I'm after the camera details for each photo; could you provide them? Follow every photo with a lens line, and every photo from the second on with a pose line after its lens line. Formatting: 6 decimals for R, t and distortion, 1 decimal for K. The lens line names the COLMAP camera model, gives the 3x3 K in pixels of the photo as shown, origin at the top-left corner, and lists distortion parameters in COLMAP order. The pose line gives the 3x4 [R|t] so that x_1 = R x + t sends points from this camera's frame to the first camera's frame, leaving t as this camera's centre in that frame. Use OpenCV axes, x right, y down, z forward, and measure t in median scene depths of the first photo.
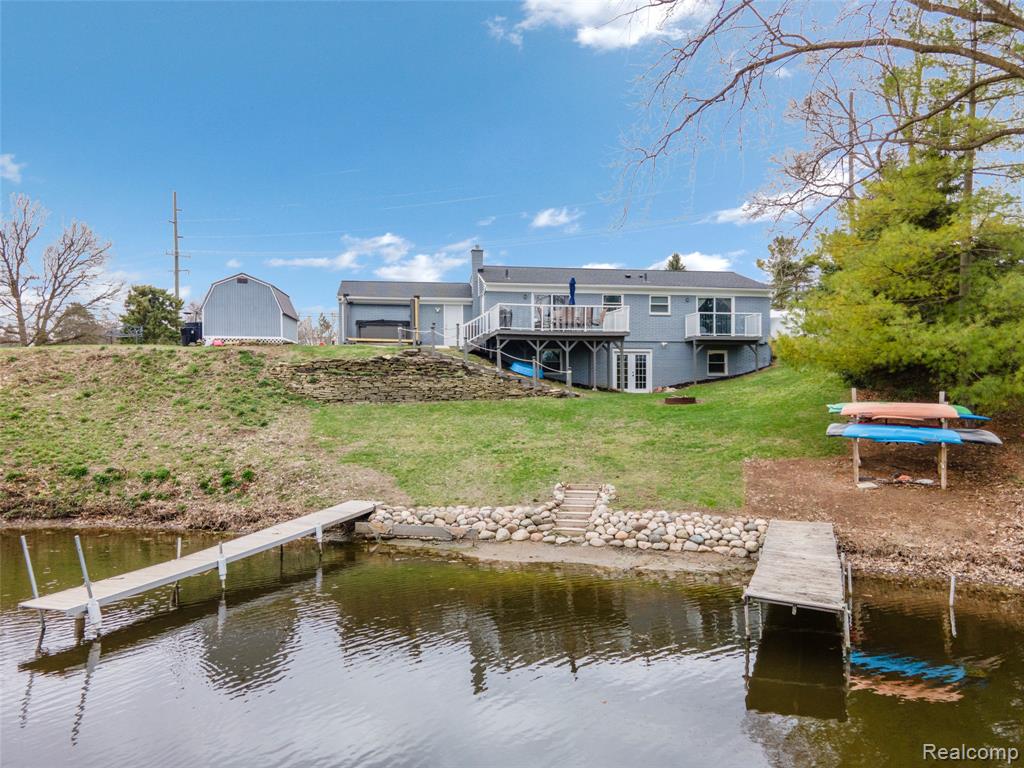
lens RADIAL K [[761.6, 0, 509.9], [0, 761.6, 385.7], [0, 0, 1]] dist [0.020674, -0.002387]
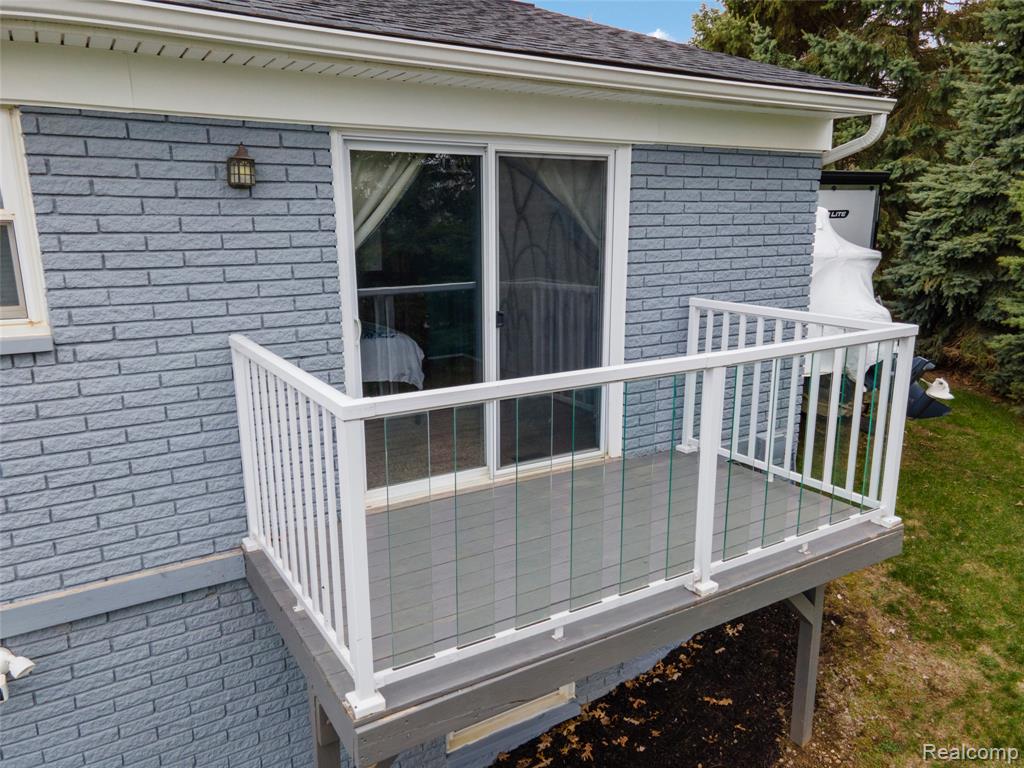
lens RADIAL K [[761.6, 0, 511.9], [0, 761.6, 386.9], [0, 0, 1]] dist [0.020674, -0.002387]
pose [[0.926278, -0.087040, 0.366652, 0.226750], [-0.004762, 0.970179, 0.242341, -0.109453], [-0.376812, -0.226221, 0.898241, 0.892096]]
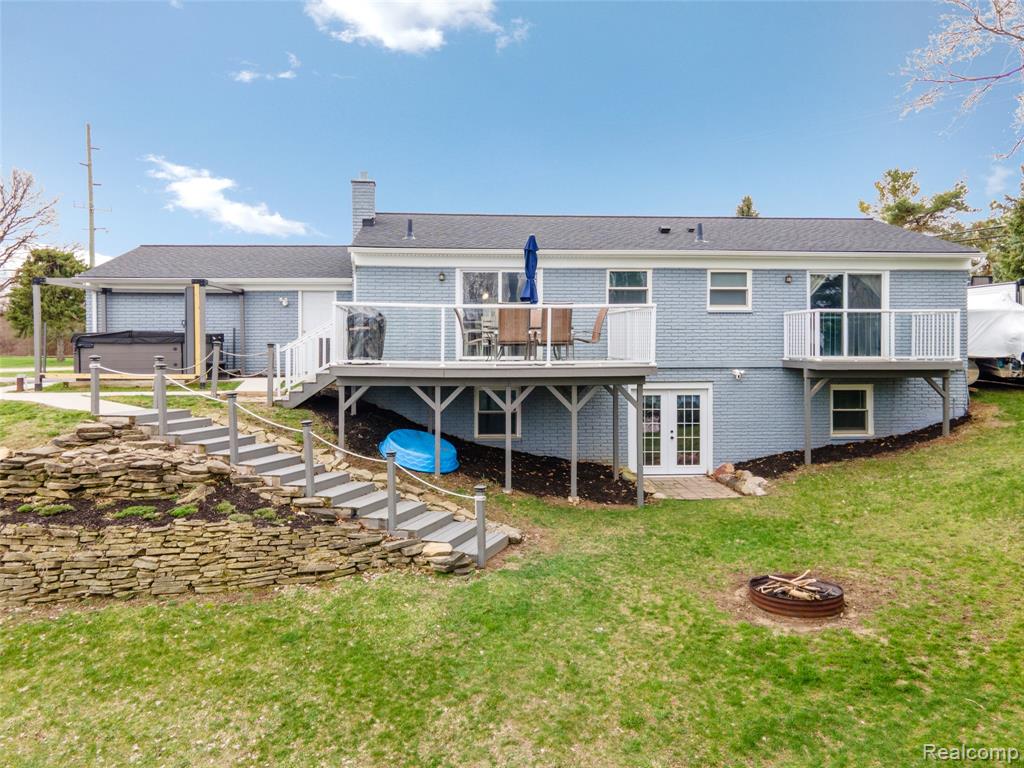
lens RADIAL K [[761.6, 0, 524.4], [0, 761.6, 357.0], [0, 0, 1]] dist [0.020674, -0.002387]
pose [[0.997704, -0.002912, -0.067665, 0.101669], [0.004634, 0.999669, 0.025295, -0.076846], [0.067569, -0.025550, 0.997387, 0.516138]]
